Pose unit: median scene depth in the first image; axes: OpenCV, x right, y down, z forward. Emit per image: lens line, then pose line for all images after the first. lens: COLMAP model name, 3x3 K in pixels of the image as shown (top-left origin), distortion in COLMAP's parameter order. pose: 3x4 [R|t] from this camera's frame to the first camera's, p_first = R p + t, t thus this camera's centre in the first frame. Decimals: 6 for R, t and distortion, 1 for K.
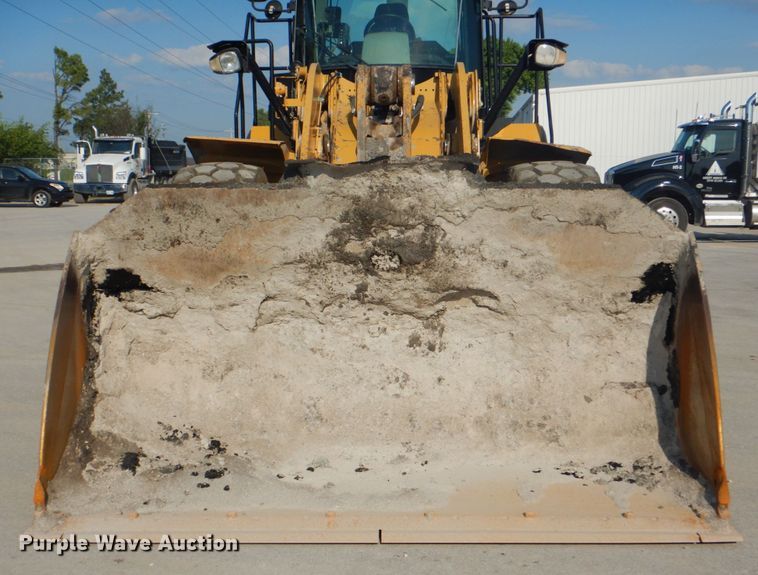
lens RADIAL K [[1144.3, 0, 378.4], [0, 1144.3, 326.0], [0, 0, 1]] dist [0.007432, 0.030441]
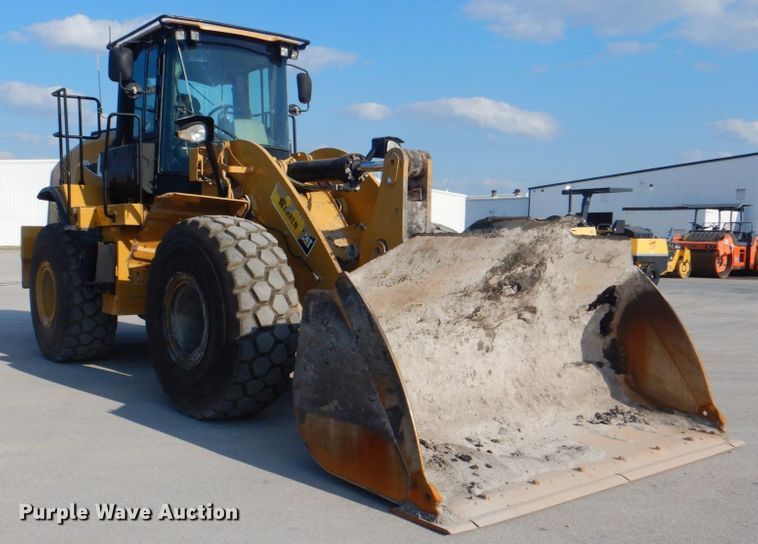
lens RADIAL K [[817.6, 0, 319.2], [0, 817.6, 293.8], [0, 0, 1]] dist [0.001367, 0.005468]
pose [[0.782208, -0.033720, 0.622105, -0.762954], [0.067181, 0.997277, -0.030414, -0.034474], [-0.619385, 0.065584, 0.782343, 0.338055]]
